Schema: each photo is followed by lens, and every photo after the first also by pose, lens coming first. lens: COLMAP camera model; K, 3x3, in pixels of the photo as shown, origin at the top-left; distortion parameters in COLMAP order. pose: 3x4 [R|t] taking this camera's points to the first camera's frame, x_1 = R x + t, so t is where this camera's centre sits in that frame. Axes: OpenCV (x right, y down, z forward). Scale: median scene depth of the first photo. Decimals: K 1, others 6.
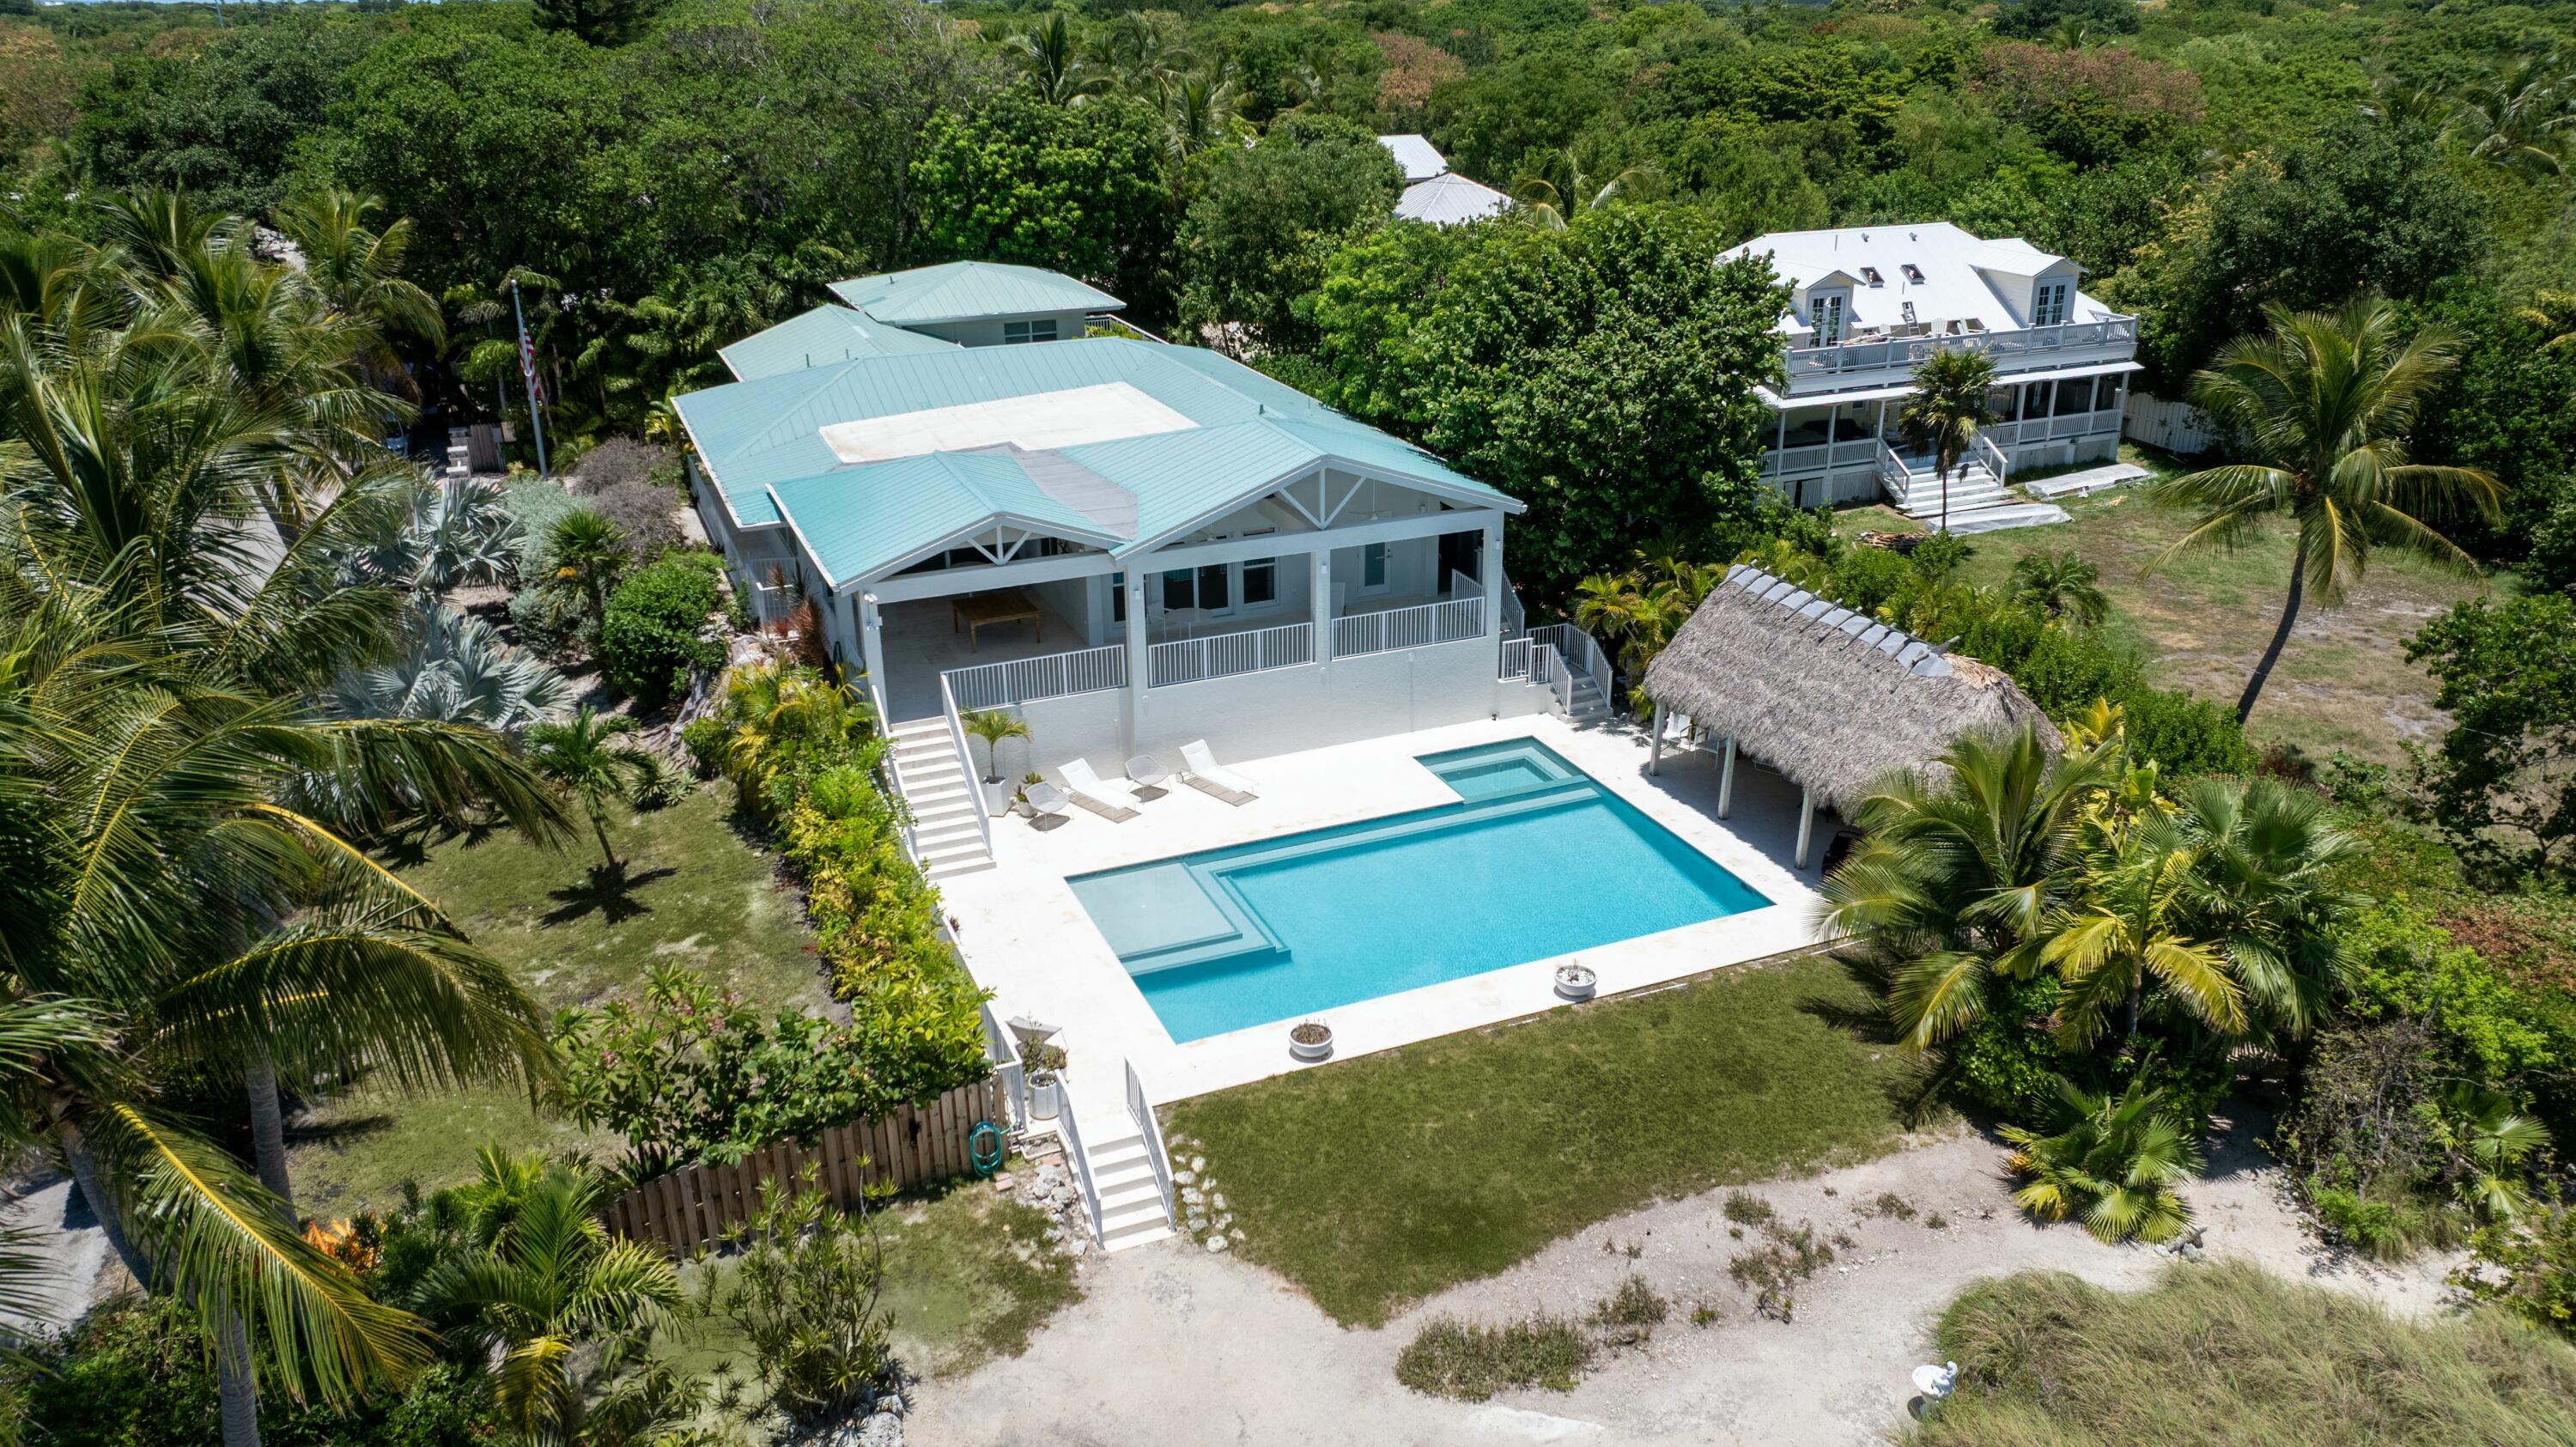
lens RADIAL K [[1824.7, 0, 1288.0], [0, 1824.7, 723.5], [0, 0, 1]] dist [-0.025070, 0.000666]
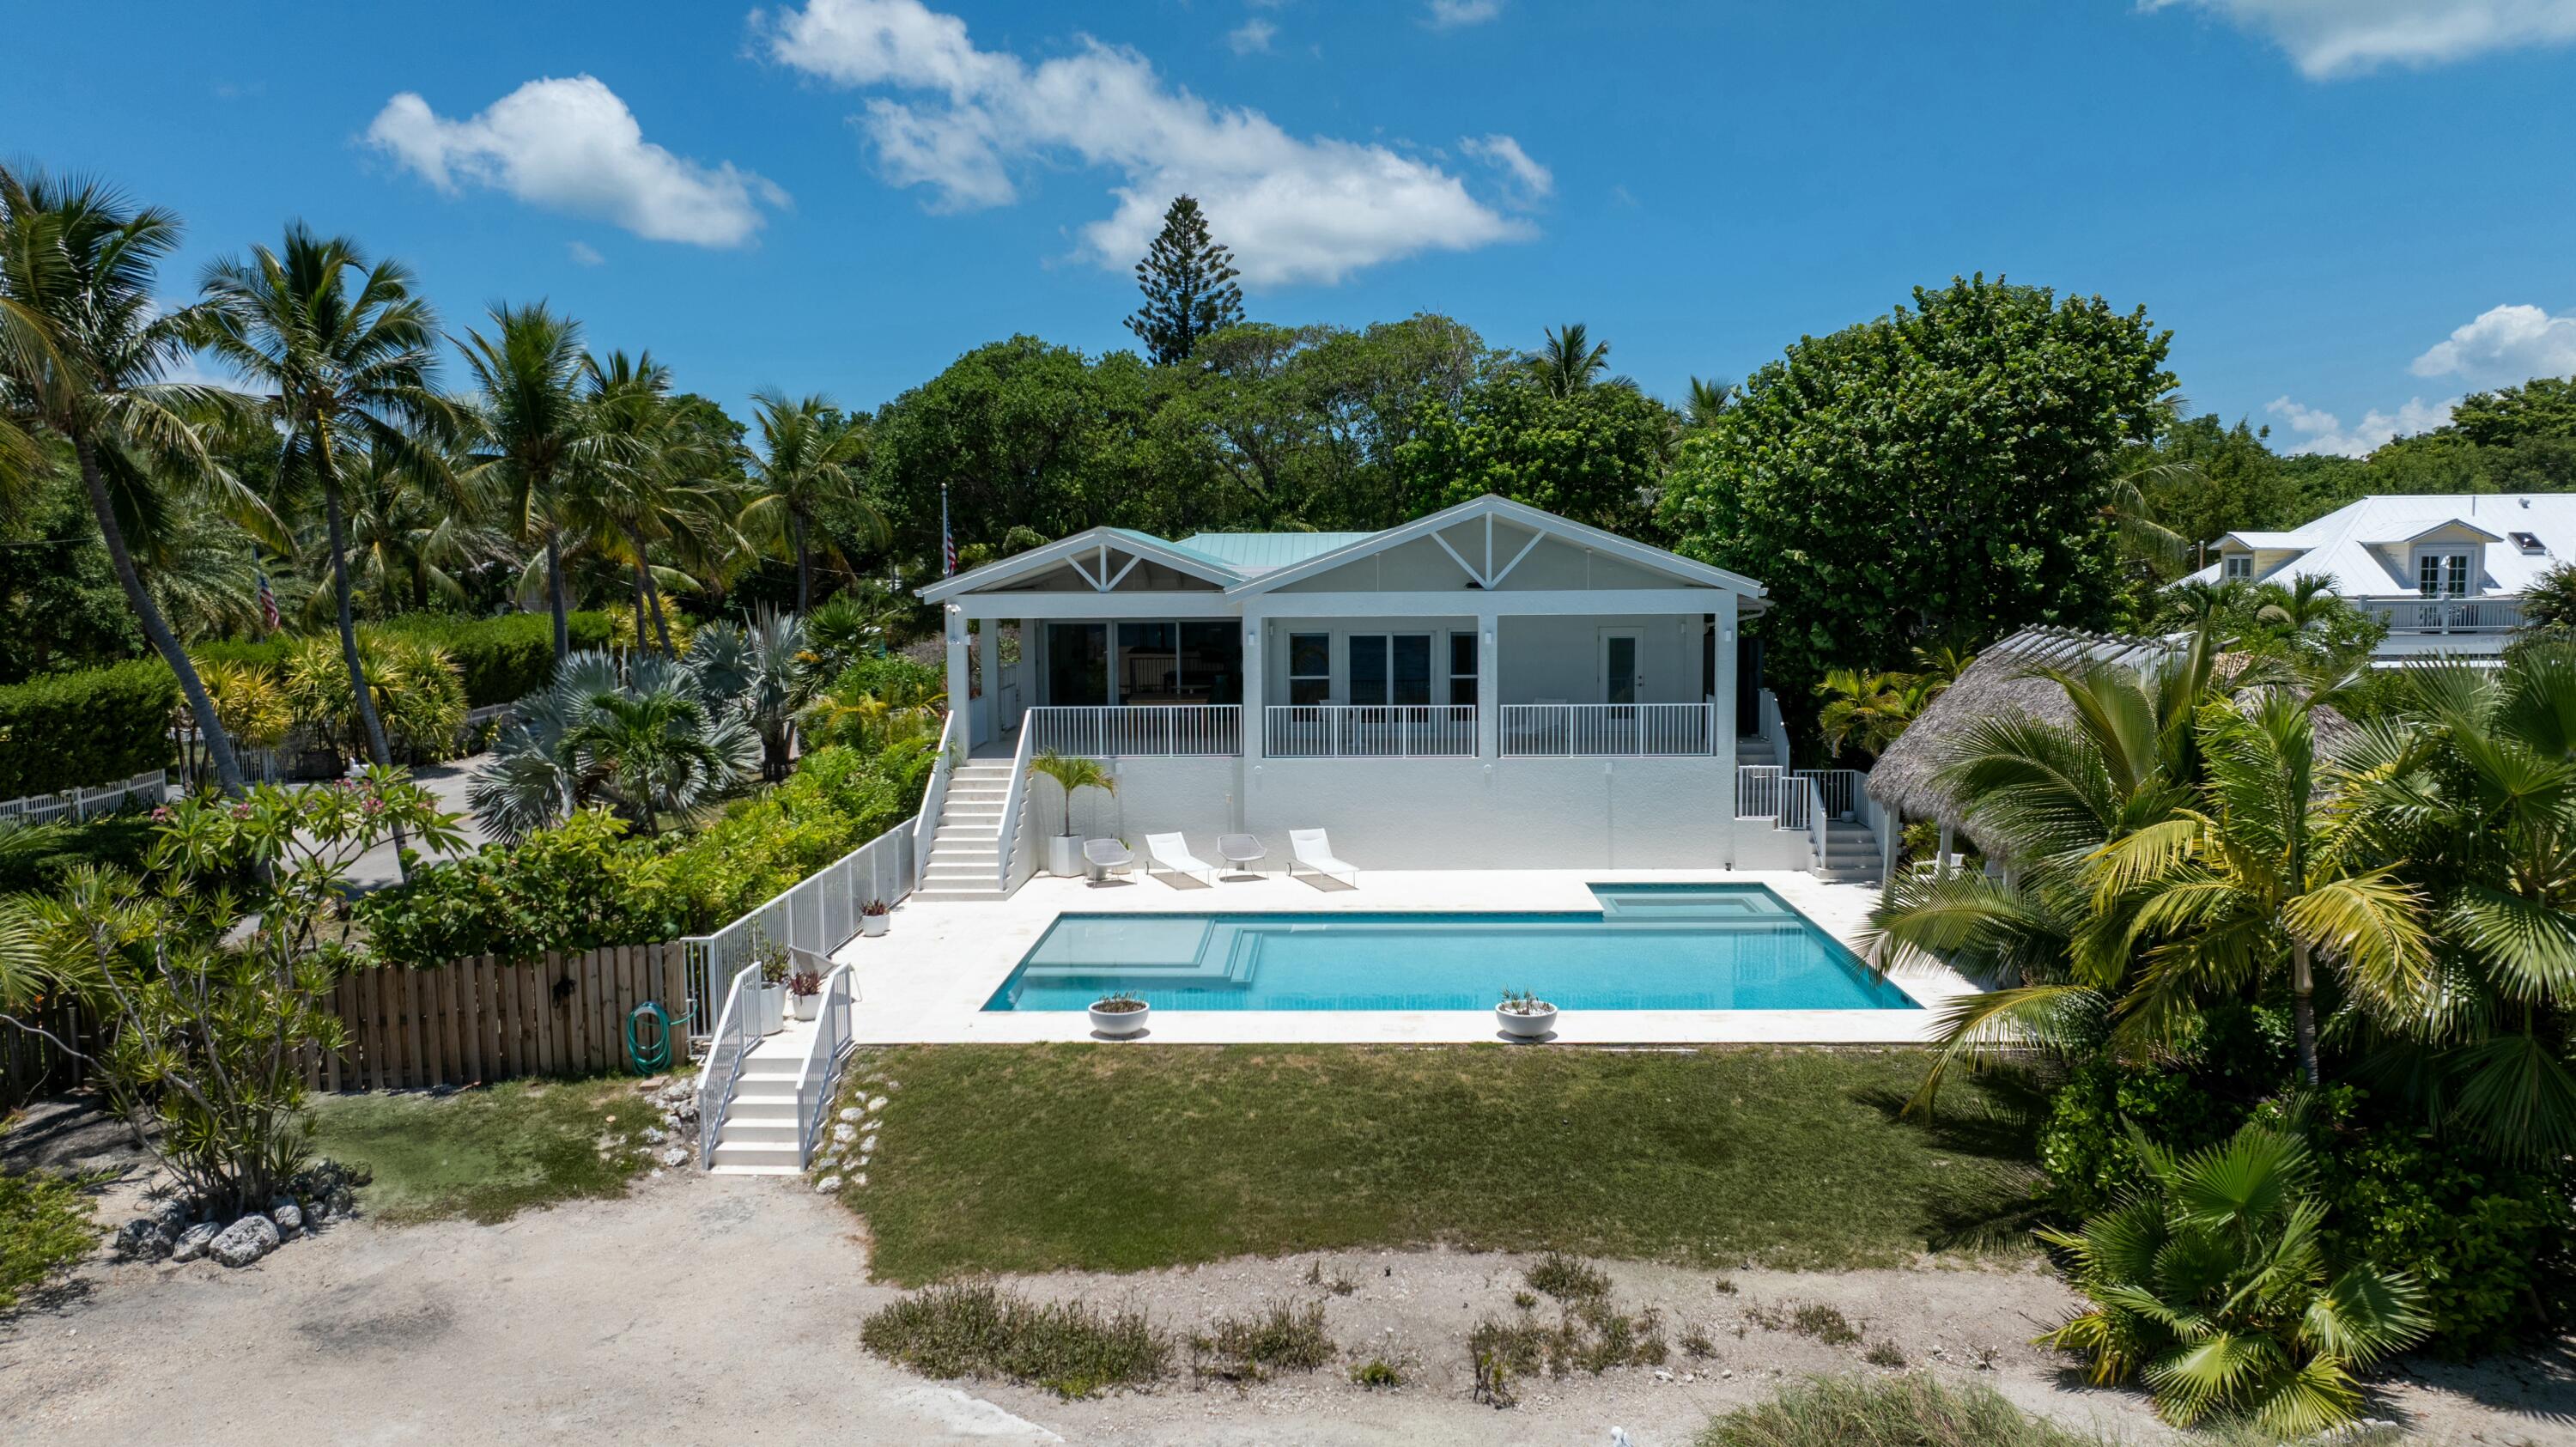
lens RADIAL K [[1824.7, 0, 1288.0], [0, 1824.7, 723.5], [0, 0, 1]] dist [-0.025070, 0.000666]
pose [[0.904997, 0.037696, -0.423744, 0.363237], [-0.161212, 0.952165, -0.259599, 0.227741], [0.393688, 0.303249, 0.867784, 0.323788]]
